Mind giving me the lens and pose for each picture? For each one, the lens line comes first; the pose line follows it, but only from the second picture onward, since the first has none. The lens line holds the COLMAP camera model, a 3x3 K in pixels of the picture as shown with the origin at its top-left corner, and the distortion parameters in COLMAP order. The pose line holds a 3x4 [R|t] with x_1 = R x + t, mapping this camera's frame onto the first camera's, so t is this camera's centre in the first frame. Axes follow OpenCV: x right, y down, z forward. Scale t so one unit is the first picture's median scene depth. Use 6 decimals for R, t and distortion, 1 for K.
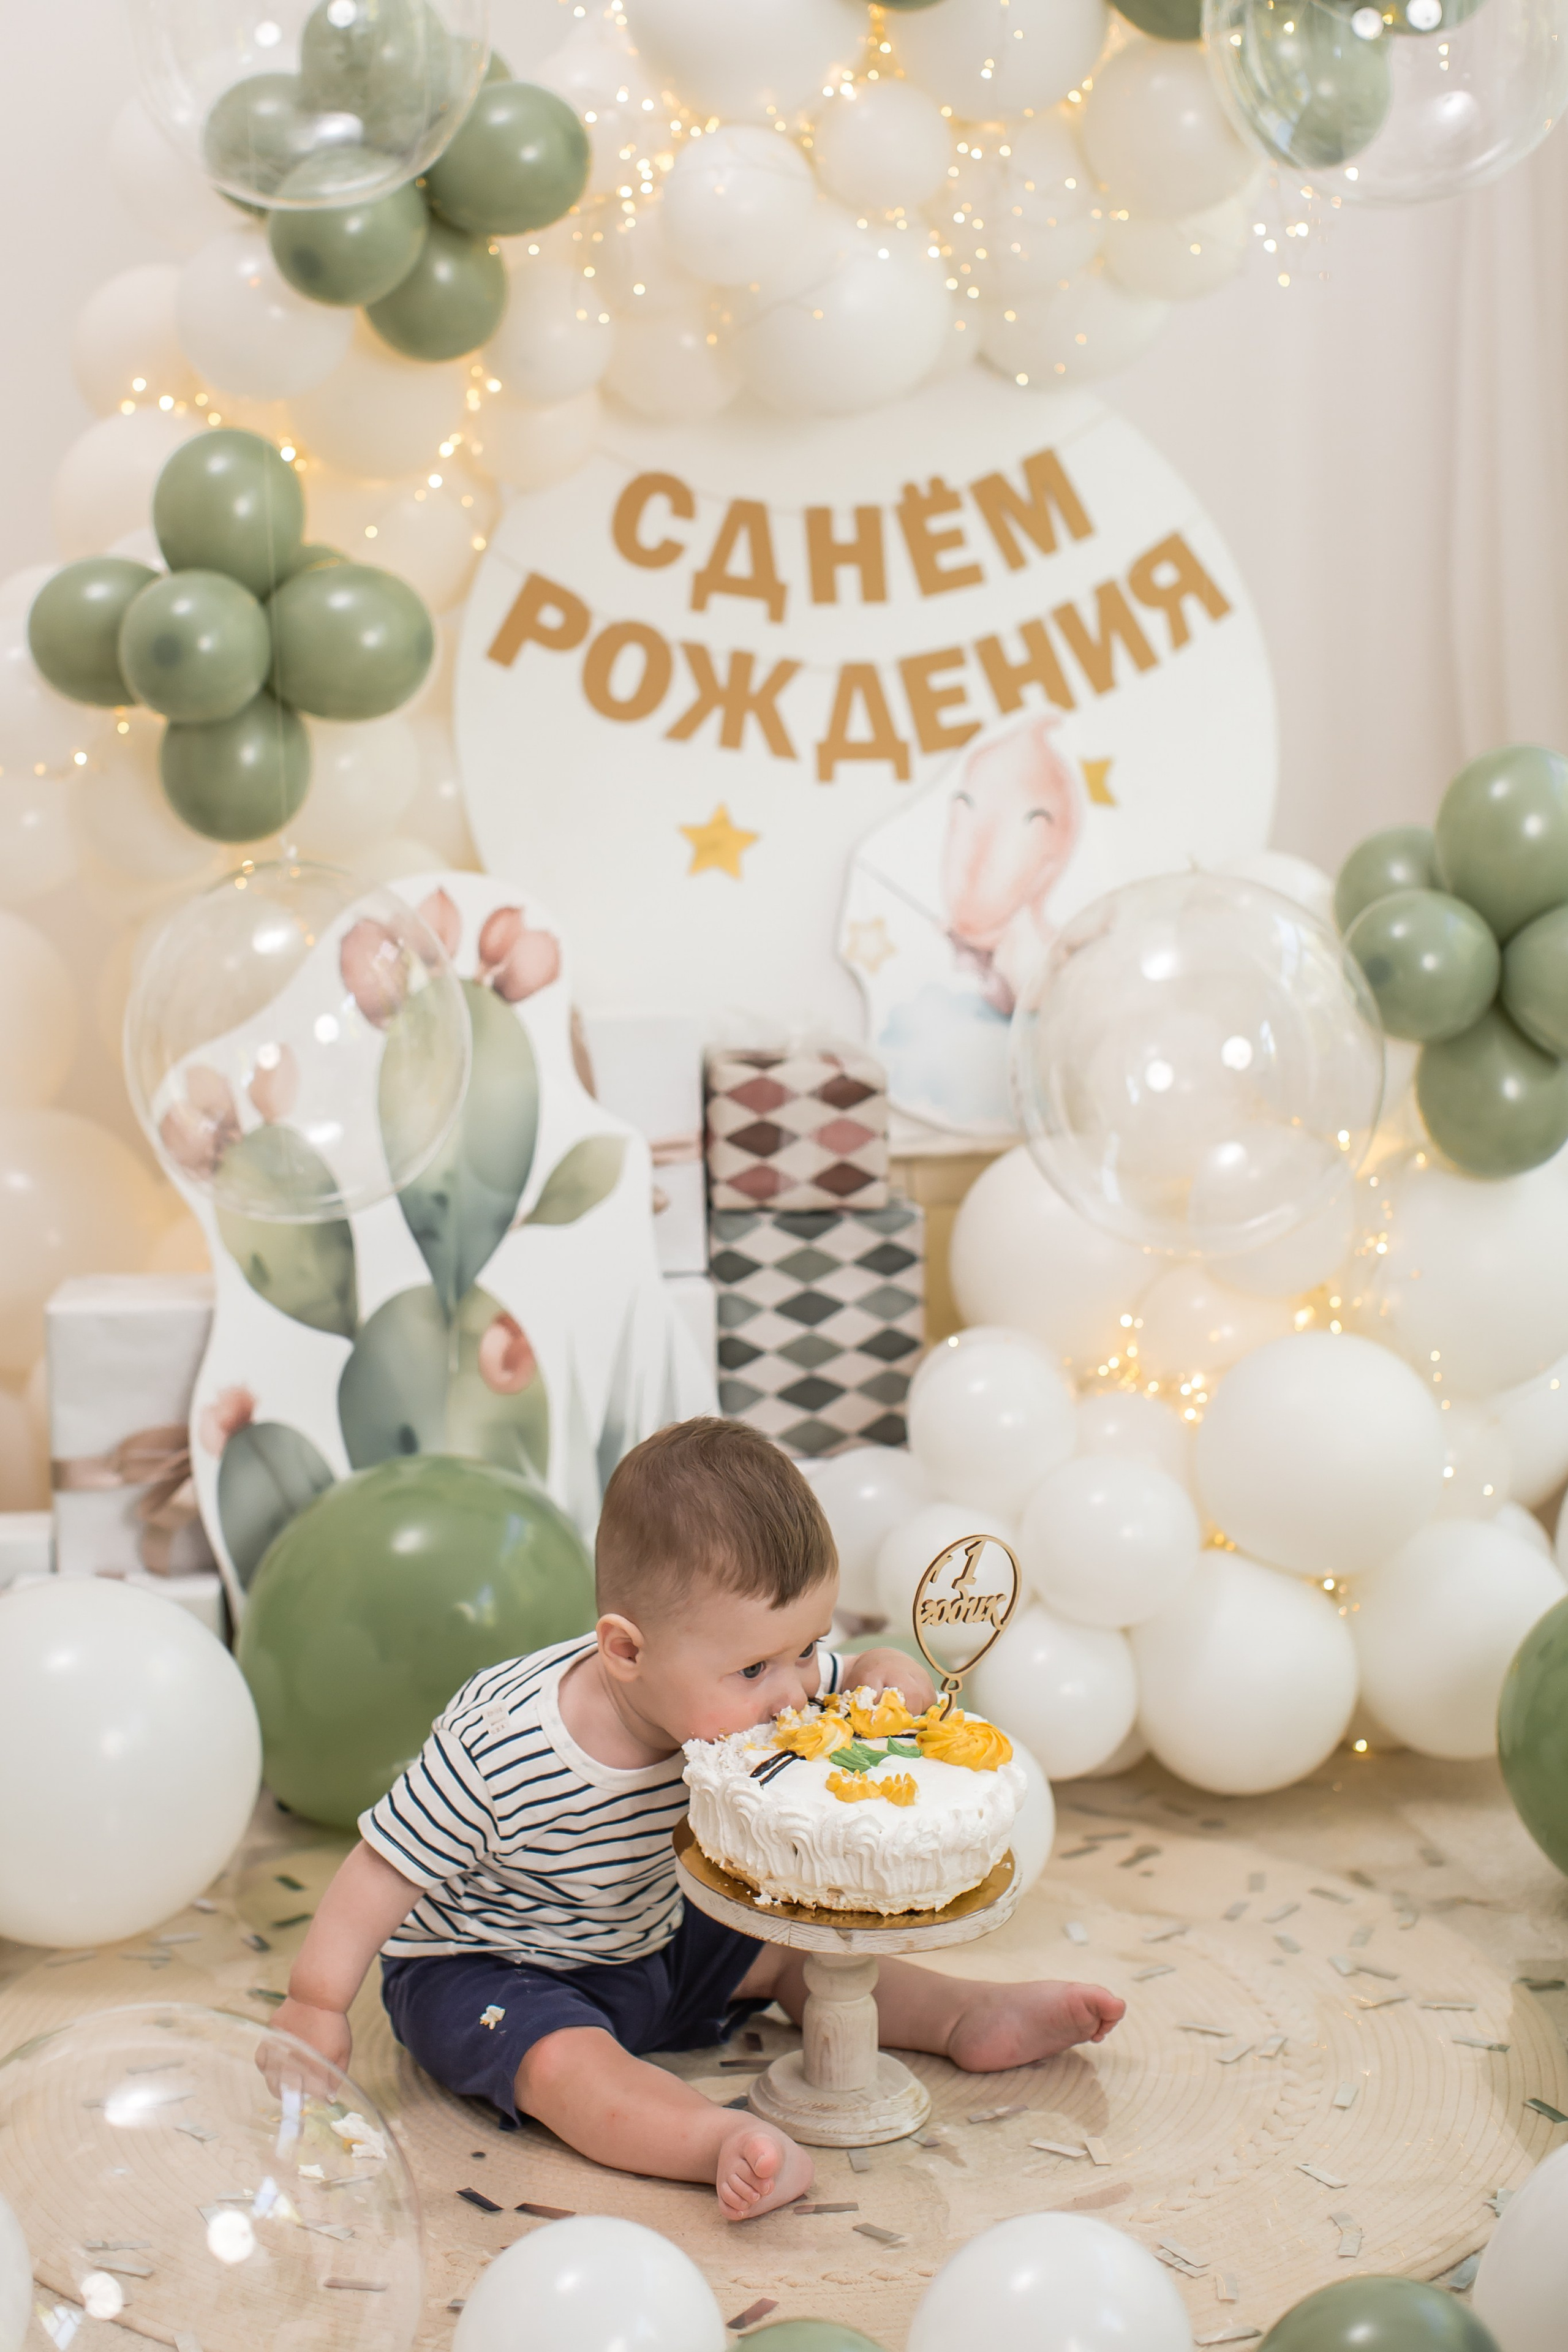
lens RADIAL K [[3620.6, 0, 705.2], [0, 3620.6, 1231.2], [0, 0, 1]] dist [-0.111797, 0.000000]
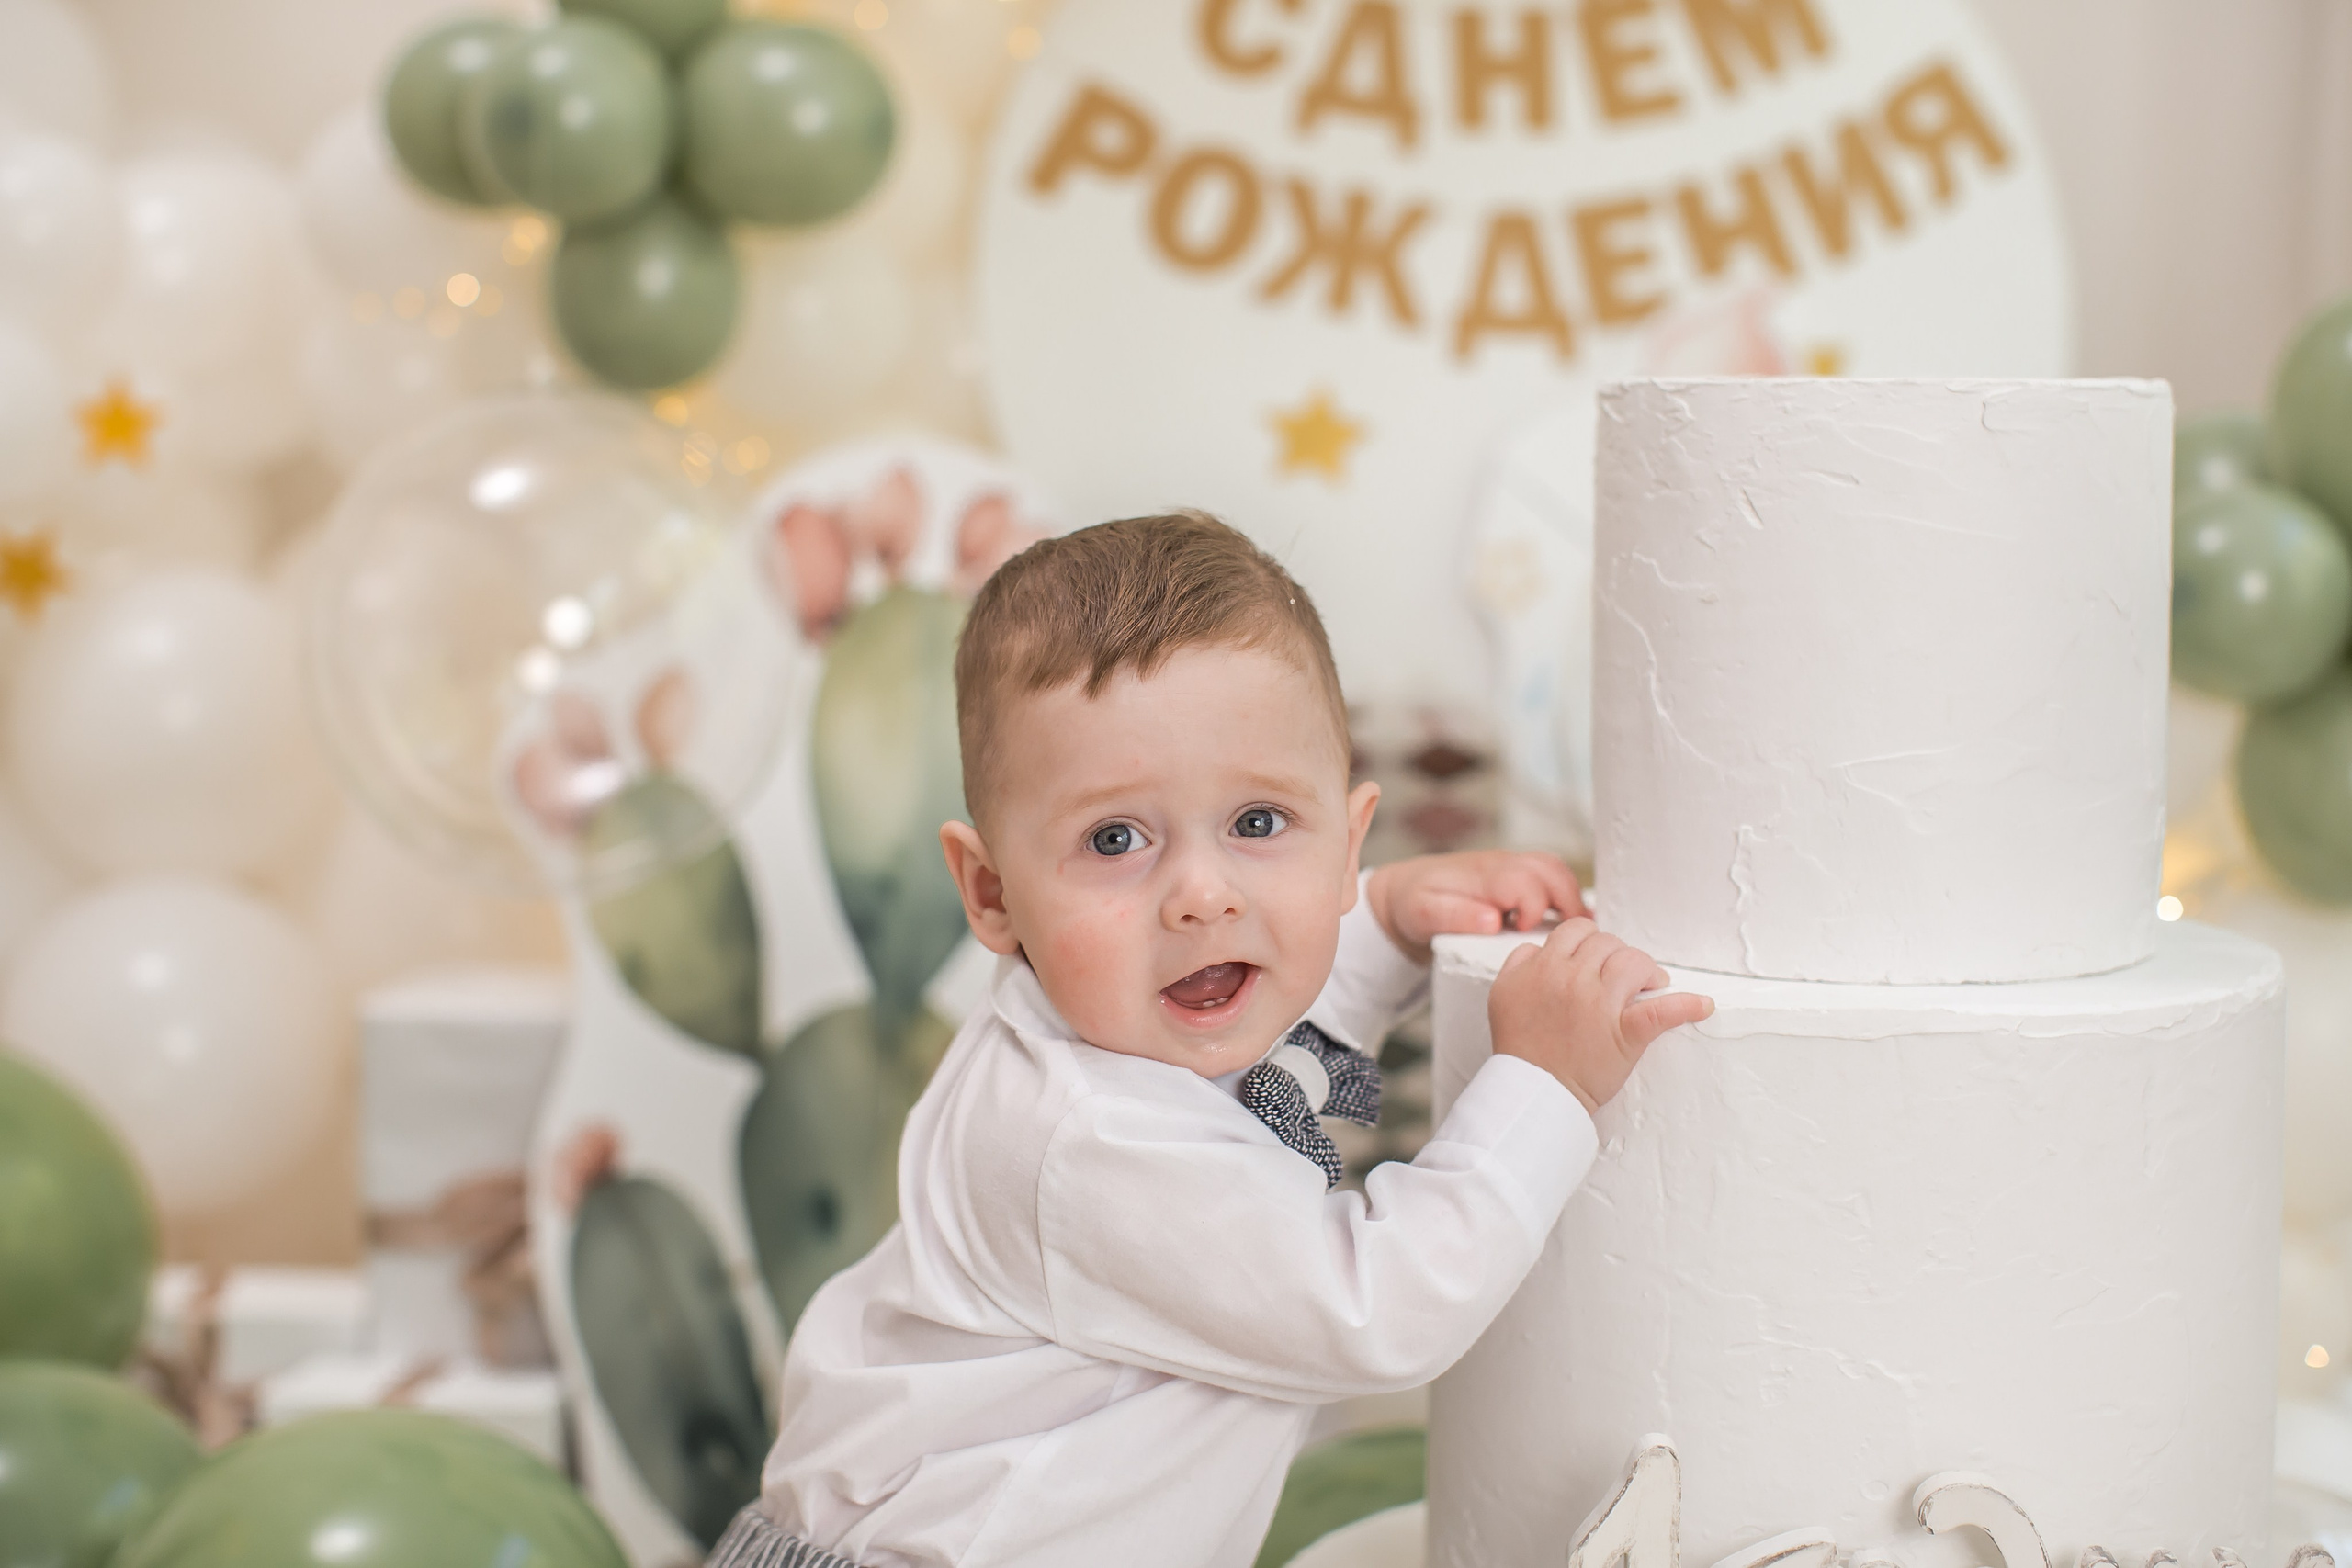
lens RADIAL K [[3620.3, 0, 1173.9], [0, 3620.3, 845.3], [0, 0, 1]] dist [-0.111797, 0.000000]
pose [[0.994230, 0.041203, -0.099044, 0.052278], [-0.044453, 0.998536, -0.030830, 0.003162], [0.097629, 0.035055, 0.994605, 0.242479]]
